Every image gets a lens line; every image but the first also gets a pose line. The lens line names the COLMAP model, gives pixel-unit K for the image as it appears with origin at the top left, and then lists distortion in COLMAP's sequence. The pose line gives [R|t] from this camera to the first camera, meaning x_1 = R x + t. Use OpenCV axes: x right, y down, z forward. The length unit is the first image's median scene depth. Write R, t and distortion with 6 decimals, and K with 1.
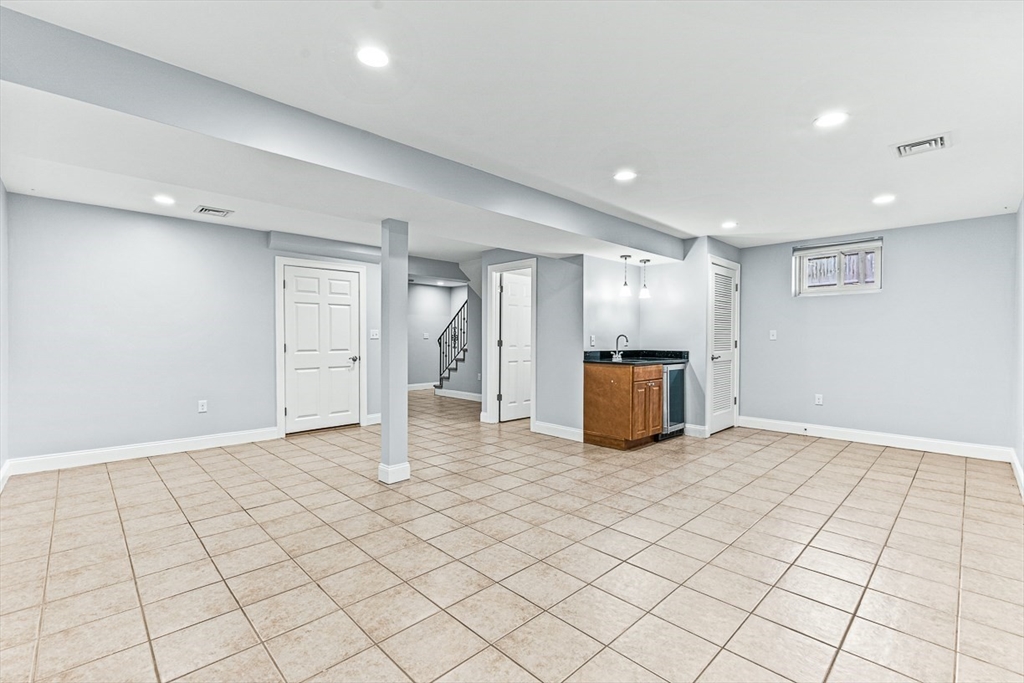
lens RADIAL K [[452.4, 0, 513.0], [0, 452.4, 341.0], [0, 0, 1]] dist [-0.002287, 0.000129]
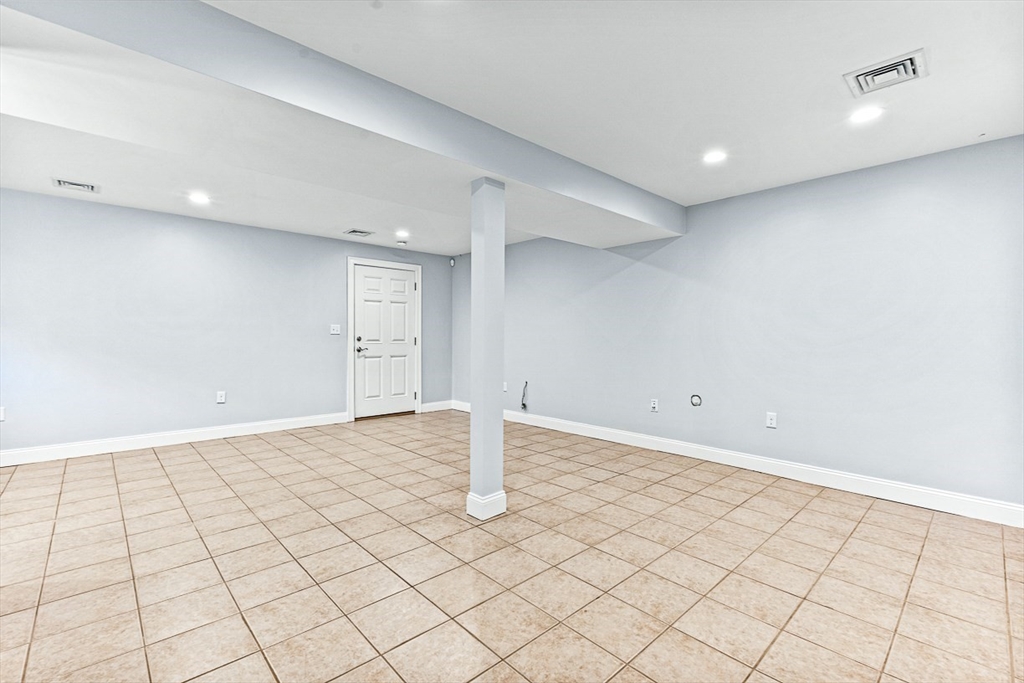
lens RADIAL K [[452.4, 0, 509.3], [0, 452.4, 336.7], [0, 0, 1]] dist [-0.002287, 0.000129]
pose [[-0.999644, -0.008306, 0.025339, -0.231462], [-0.008174, 0.999952, 0.005329, -0.001704], [-0.025382, 0.005120, -0.999665, 1.289555]]
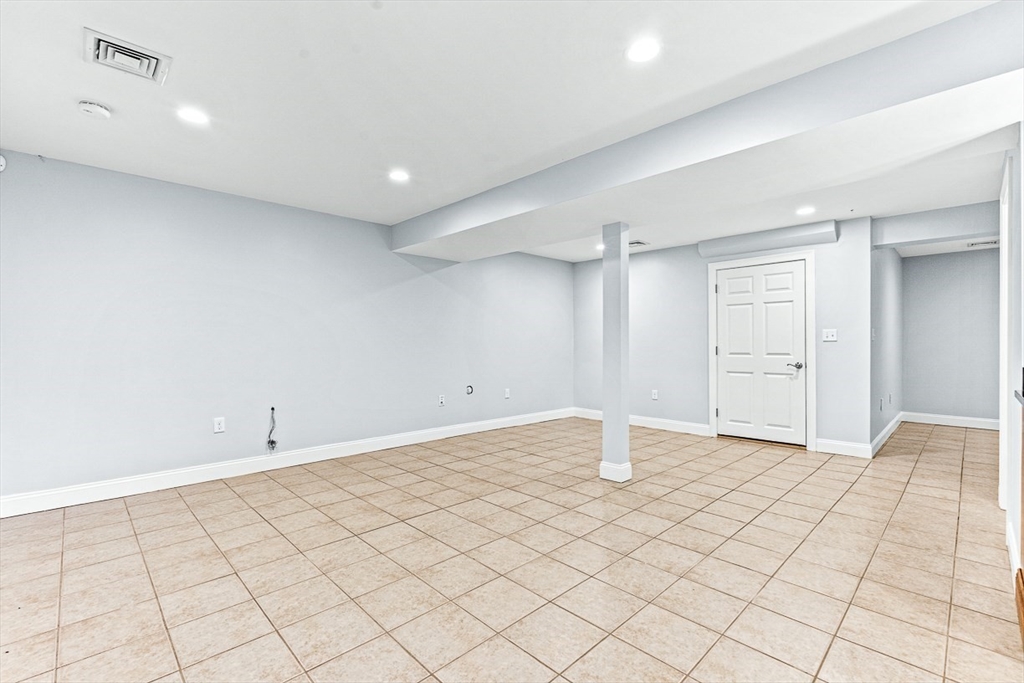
lens RADIAL K [[452.4, 0, 512.3], [0, 452.4, 344.1], [0, 0, 1]] dist [-0.002287, 0.000129]
pose [[0.003475, -0.000016, -0.999994, 0.546247], [-0.006521, 0.999979, -0.000039, 0.004310], [0.999973, 0.006521, 0.003475, 0.553552]]
